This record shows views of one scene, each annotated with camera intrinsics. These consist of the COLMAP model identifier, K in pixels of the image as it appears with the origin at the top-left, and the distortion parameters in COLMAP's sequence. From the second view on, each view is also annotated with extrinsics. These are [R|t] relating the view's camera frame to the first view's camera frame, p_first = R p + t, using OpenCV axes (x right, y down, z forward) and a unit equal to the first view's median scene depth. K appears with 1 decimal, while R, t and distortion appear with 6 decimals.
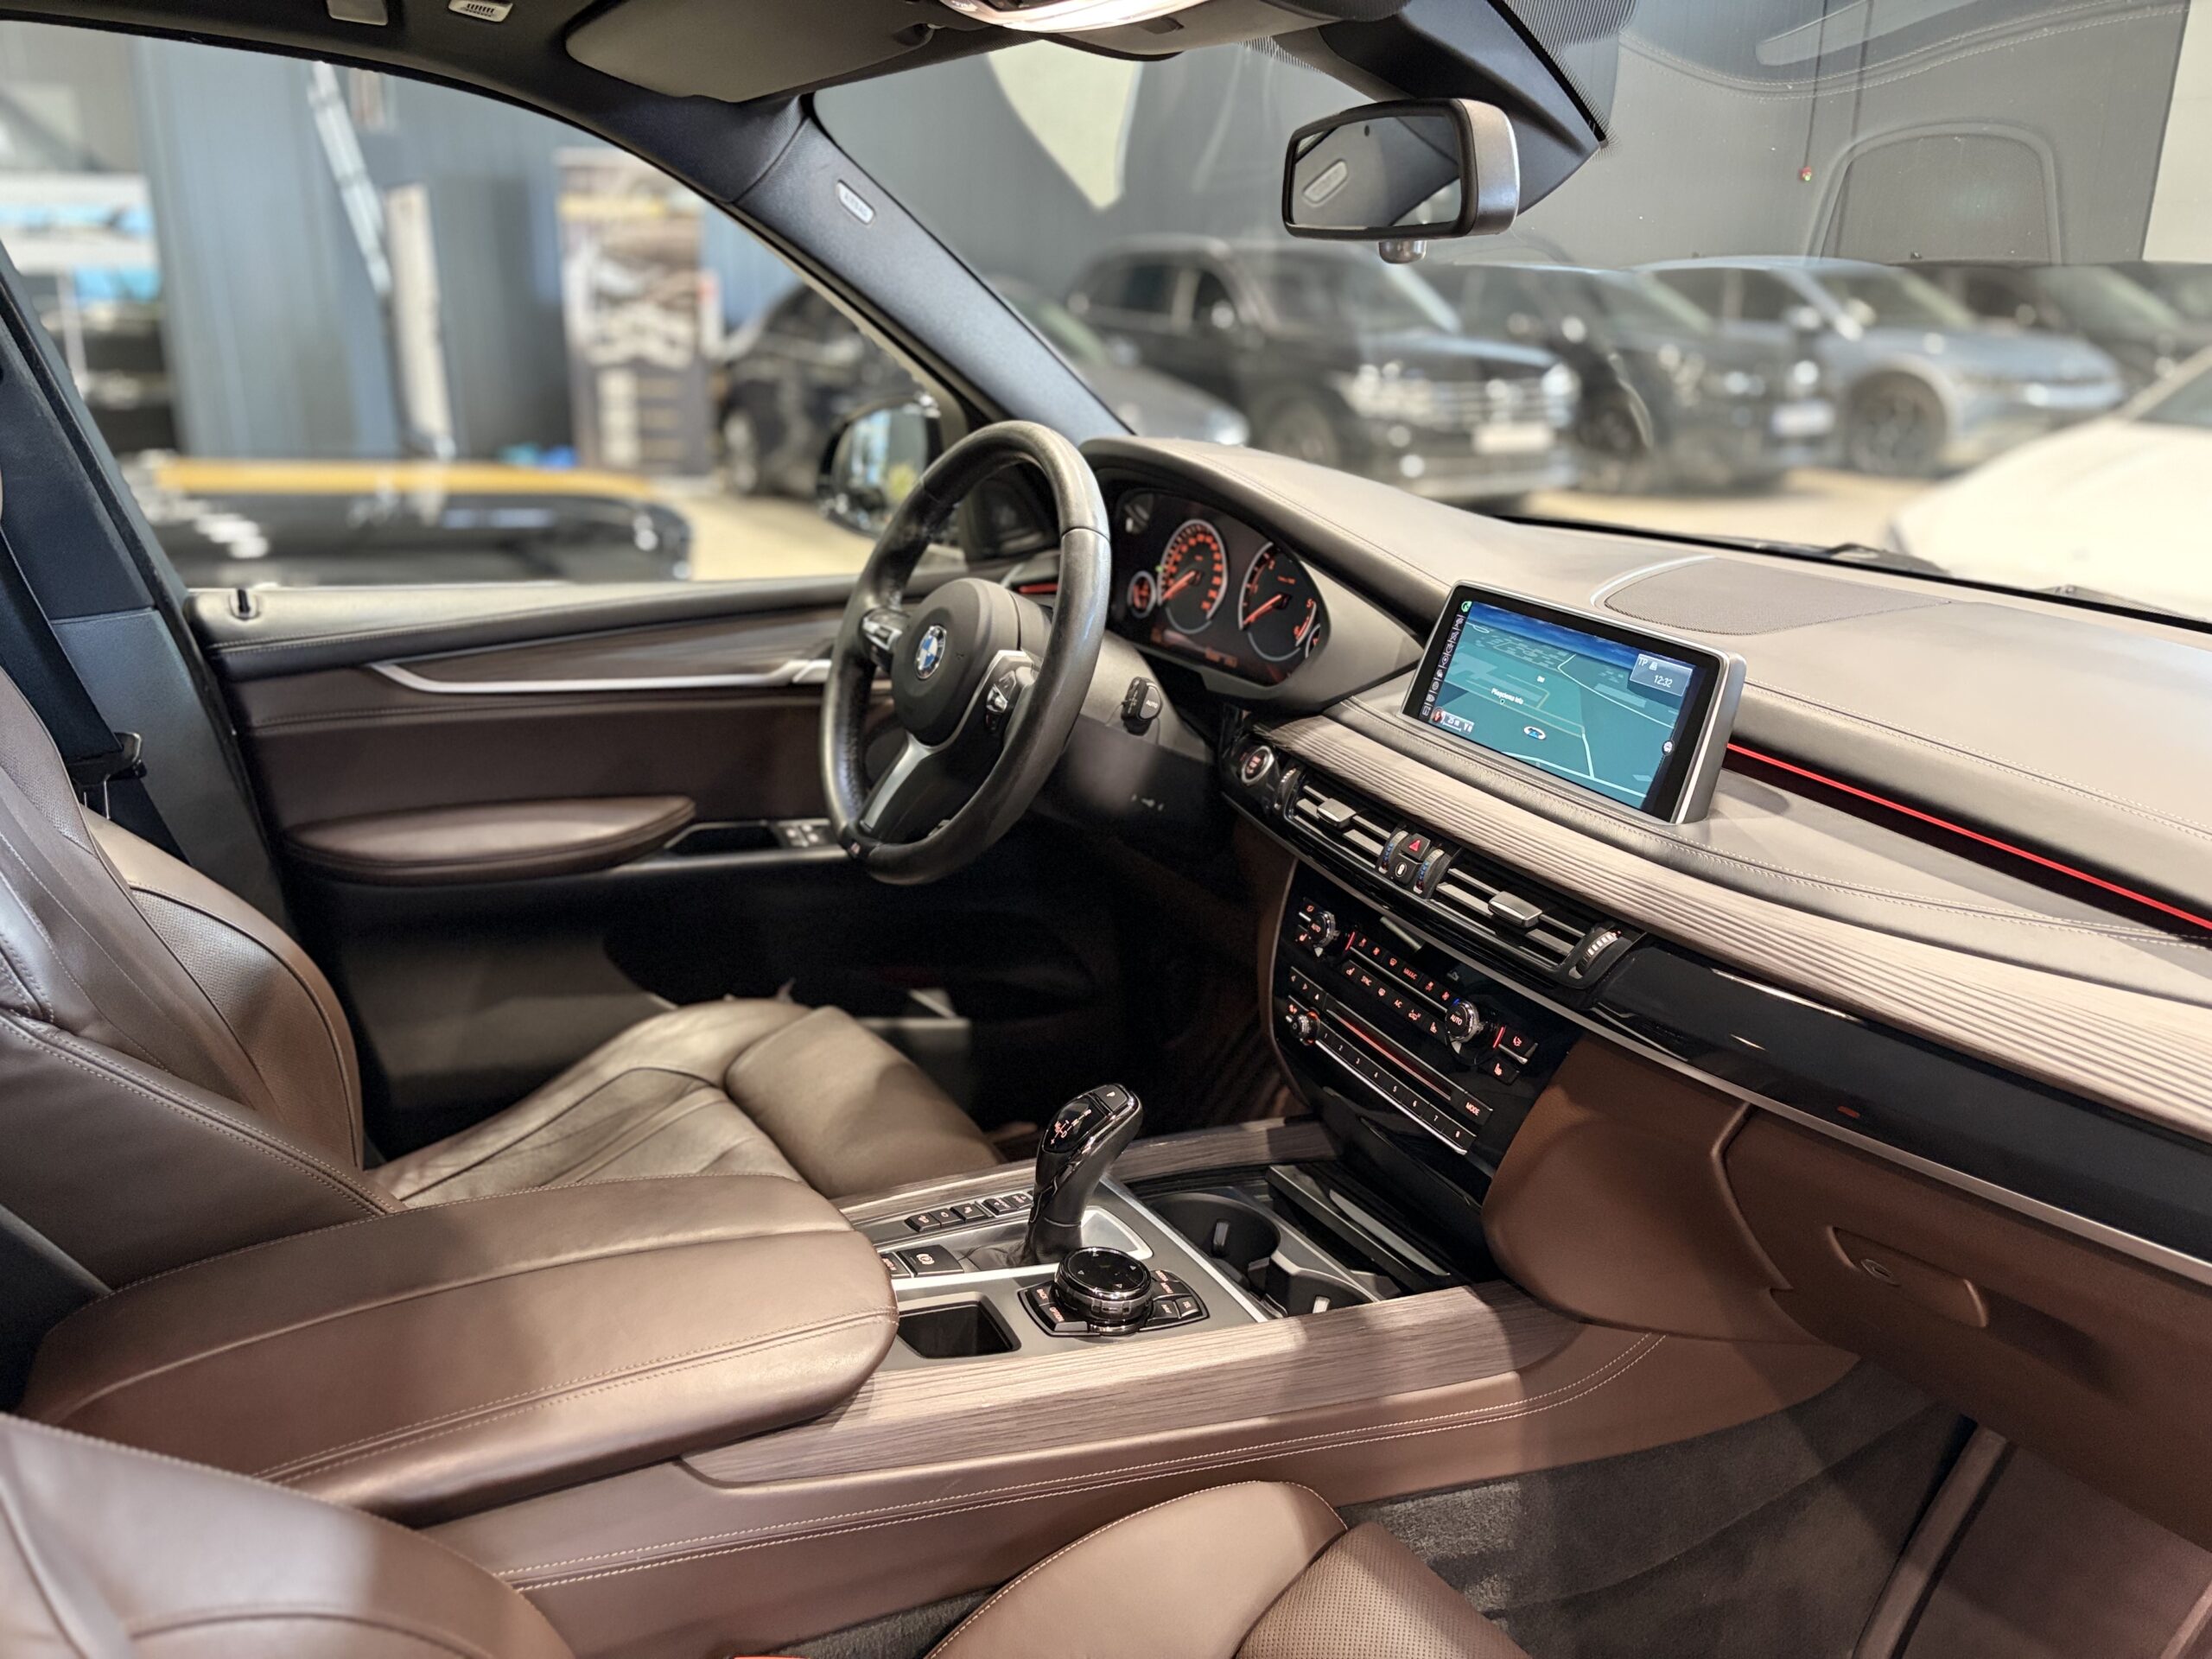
lens RADIAL K [[1682.6, 0, 1064.9], [0, 1682.6, 847.4], [0, 0, 1]] dist [0.001622, 0.014653]
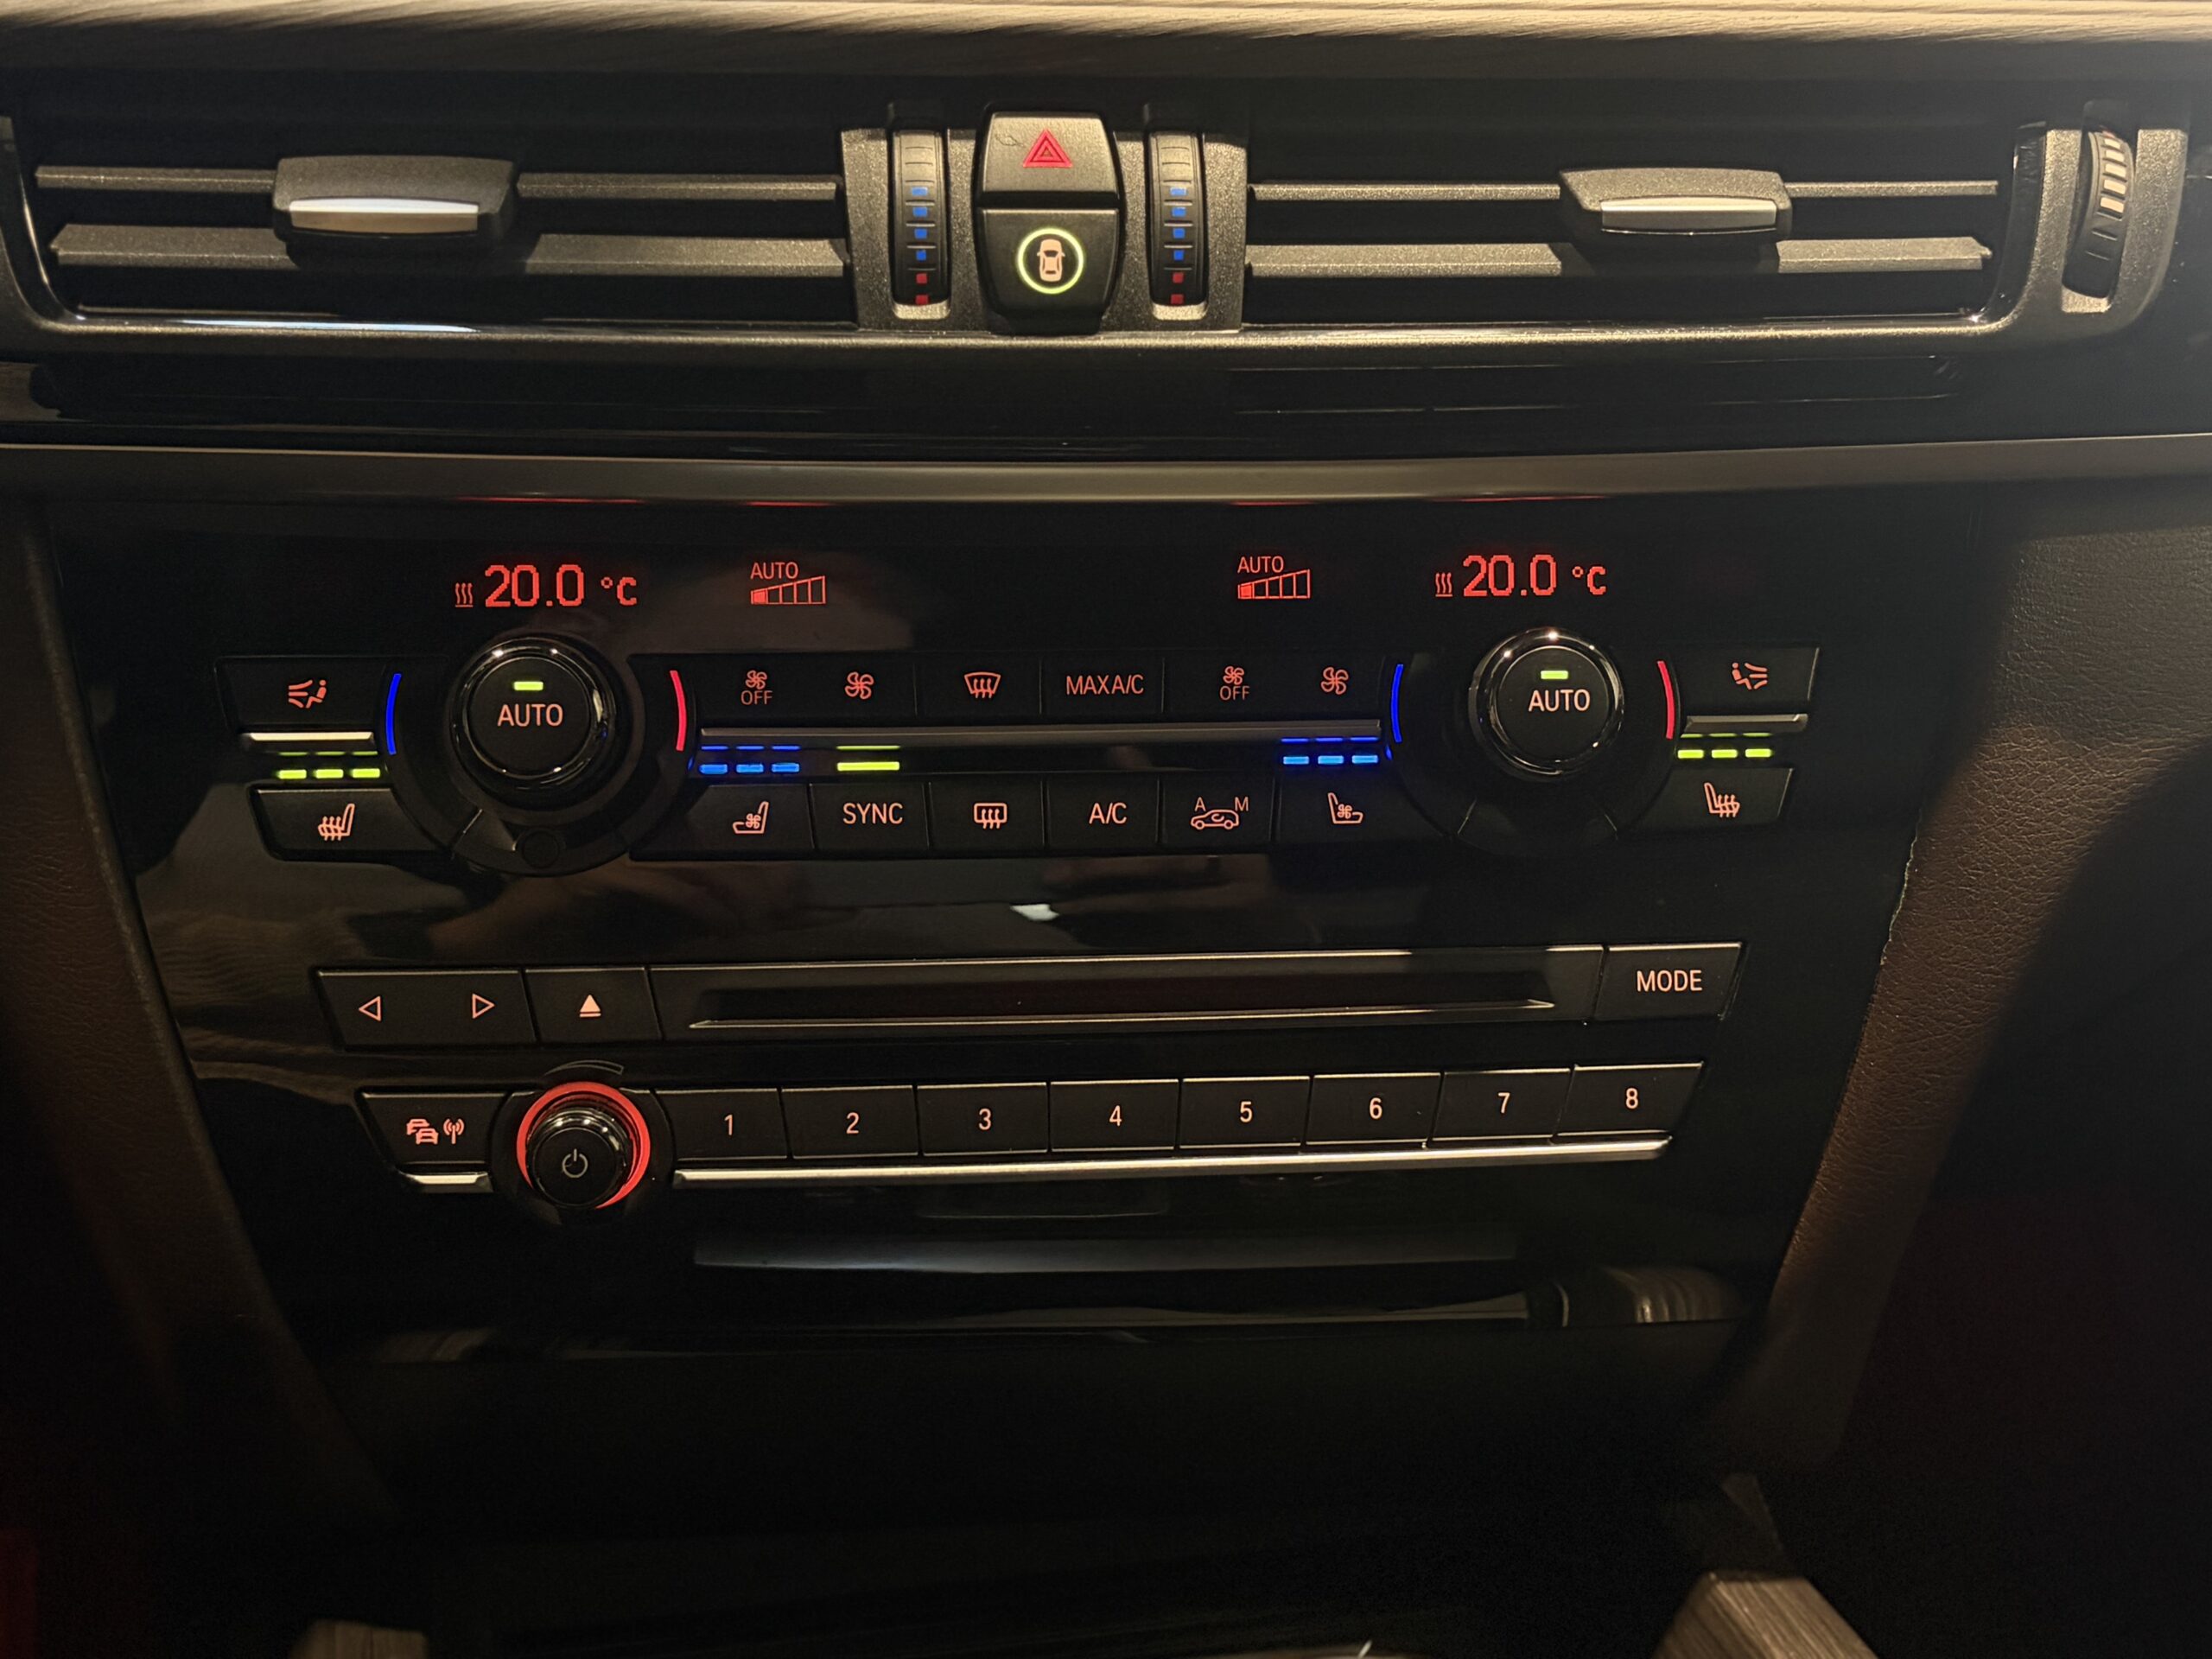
lens RADIAL K [[2834.9, 0, 1097.1], [0, 2834.9, 820.7], [0, 0, 1]] dist [0.066336, 0.000000]
pose [[0.303012, -0.309385, 0.901368, -0.177185], [0.295574, 0.929703, 0.219748, -0.000061], [-0.905991, 0.199835, 0.373157, 0.805159]]
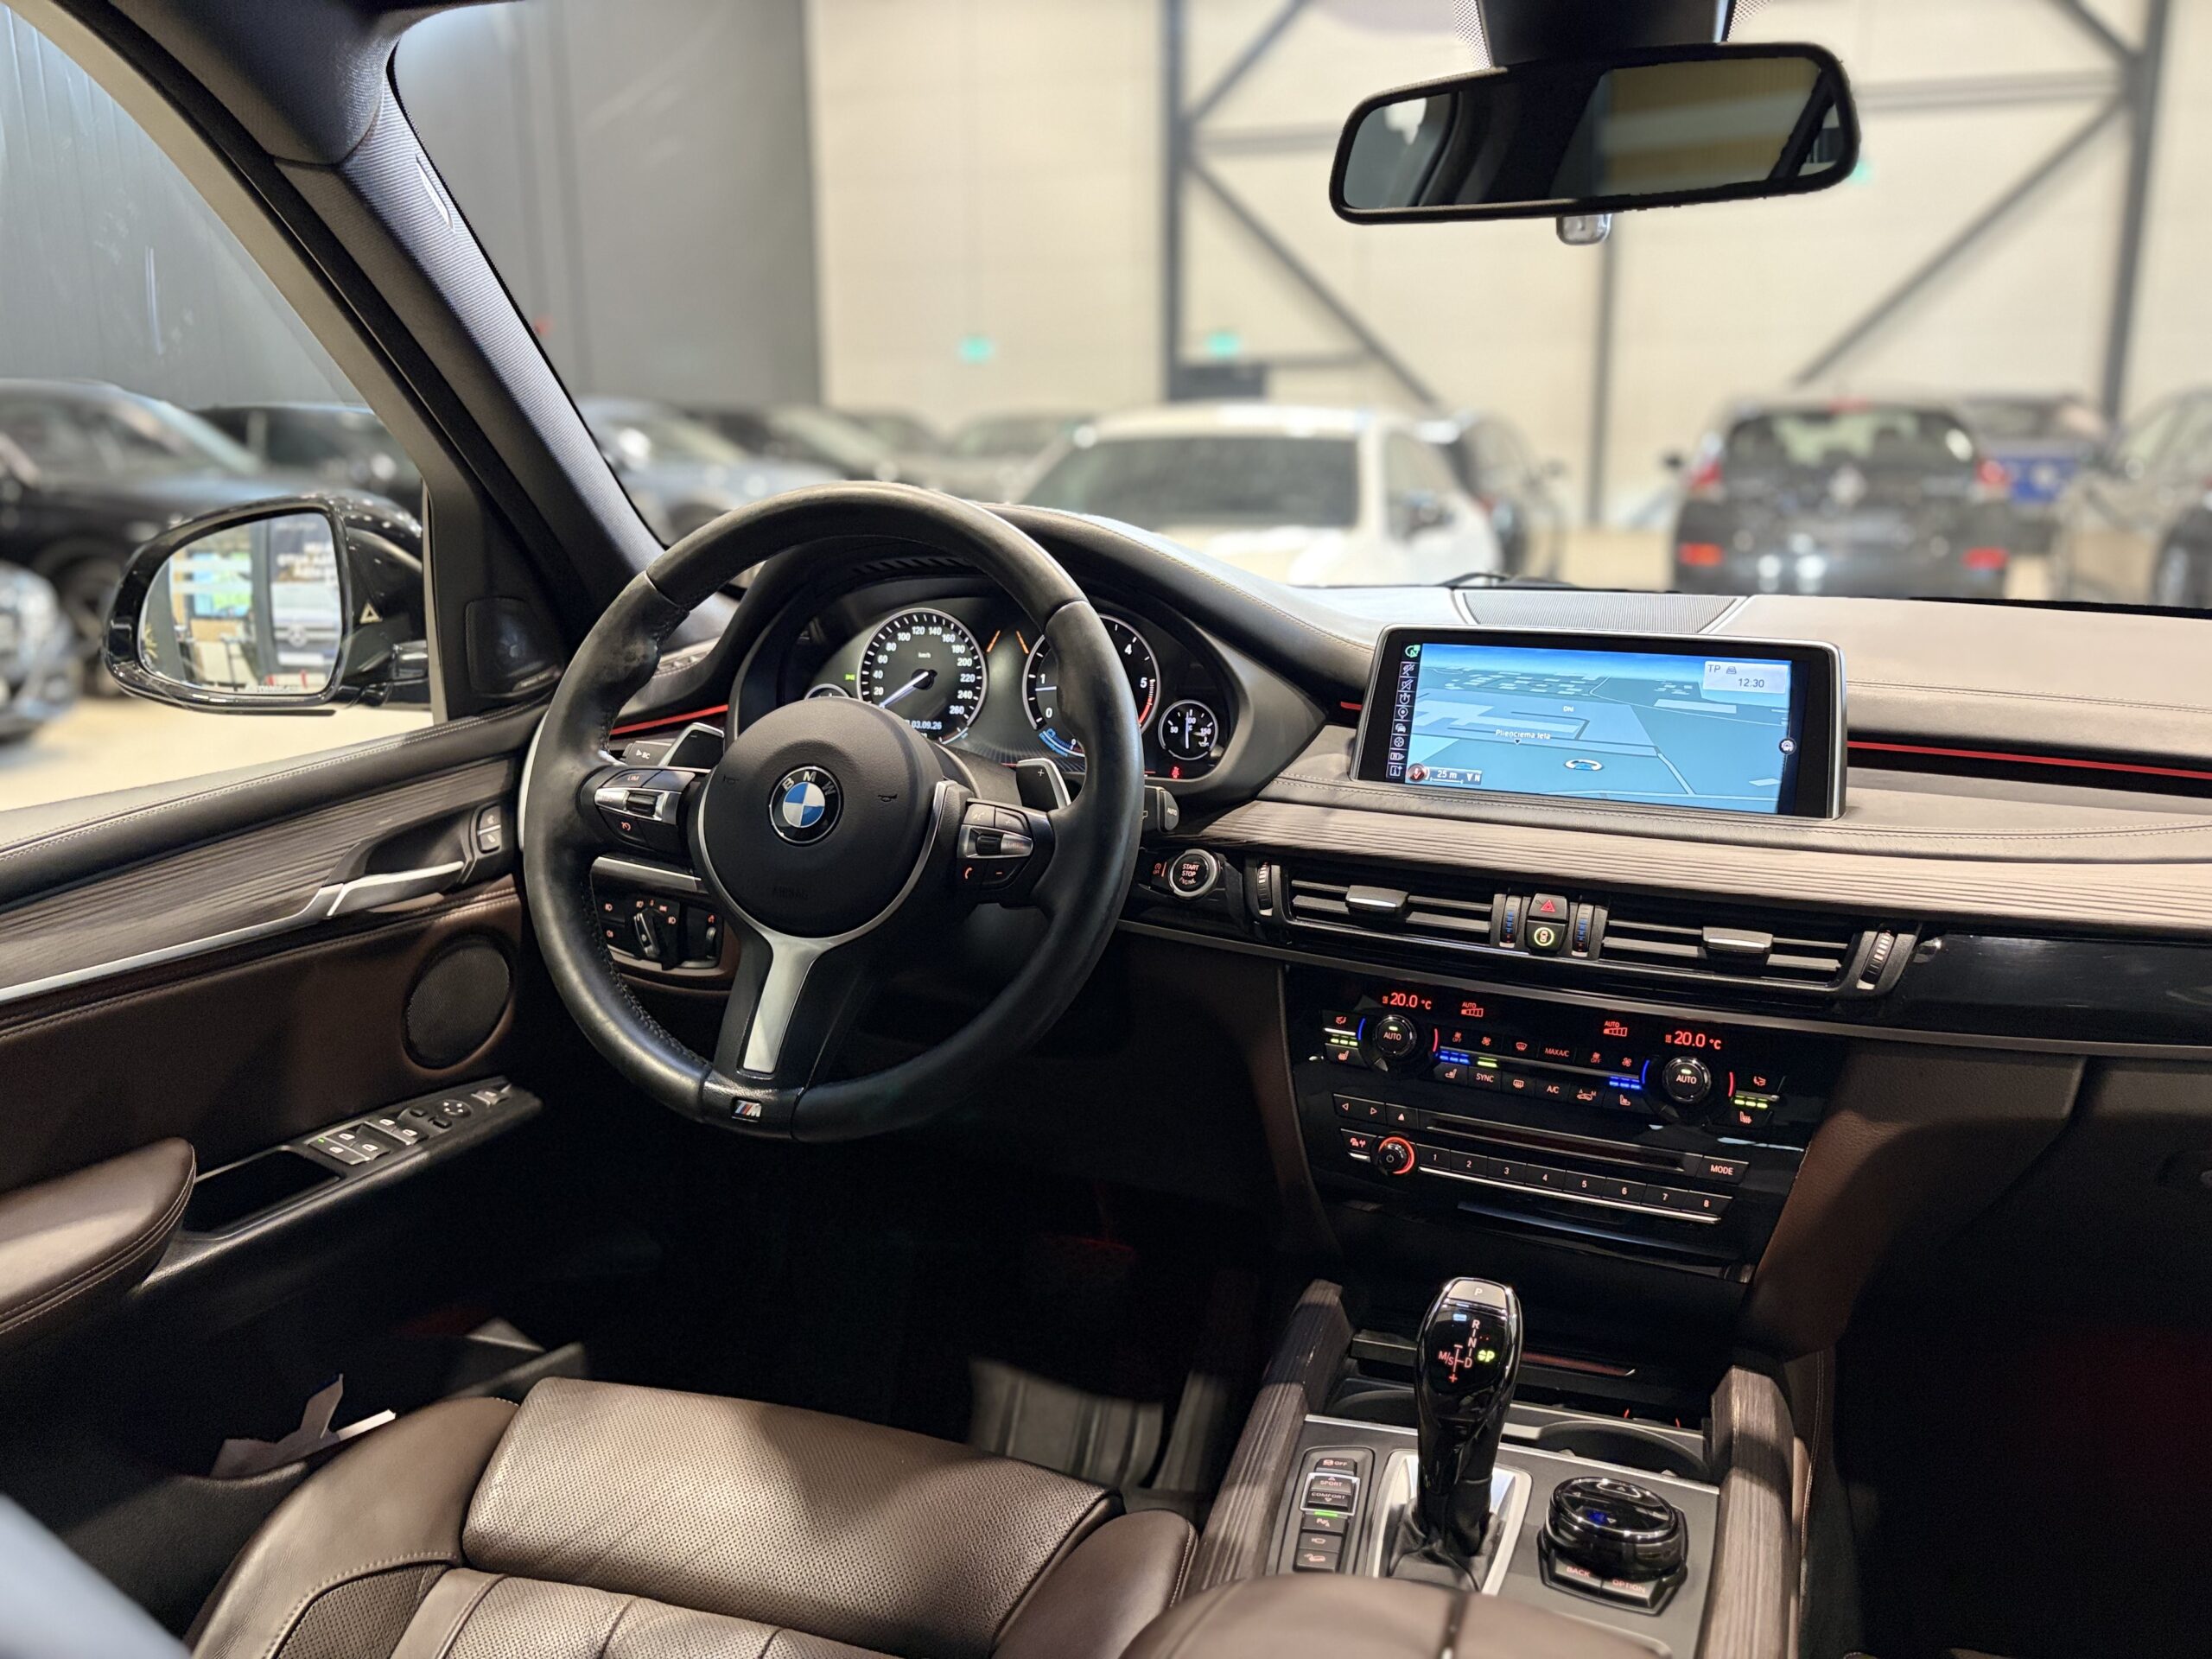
lens RADIAL K [[1682.6, 0, 1086.5], [0, 1682.6, 833.5], [0, 0, 1]] dist [0.001622, 0.014653]
pose [[0.749259, -0.168877, 0.640384, -0.498758], [0.227489, 0.973735, -0.009380, -0.080126], [-0.621980, 0.152709, 0.767998, 0.436969]]
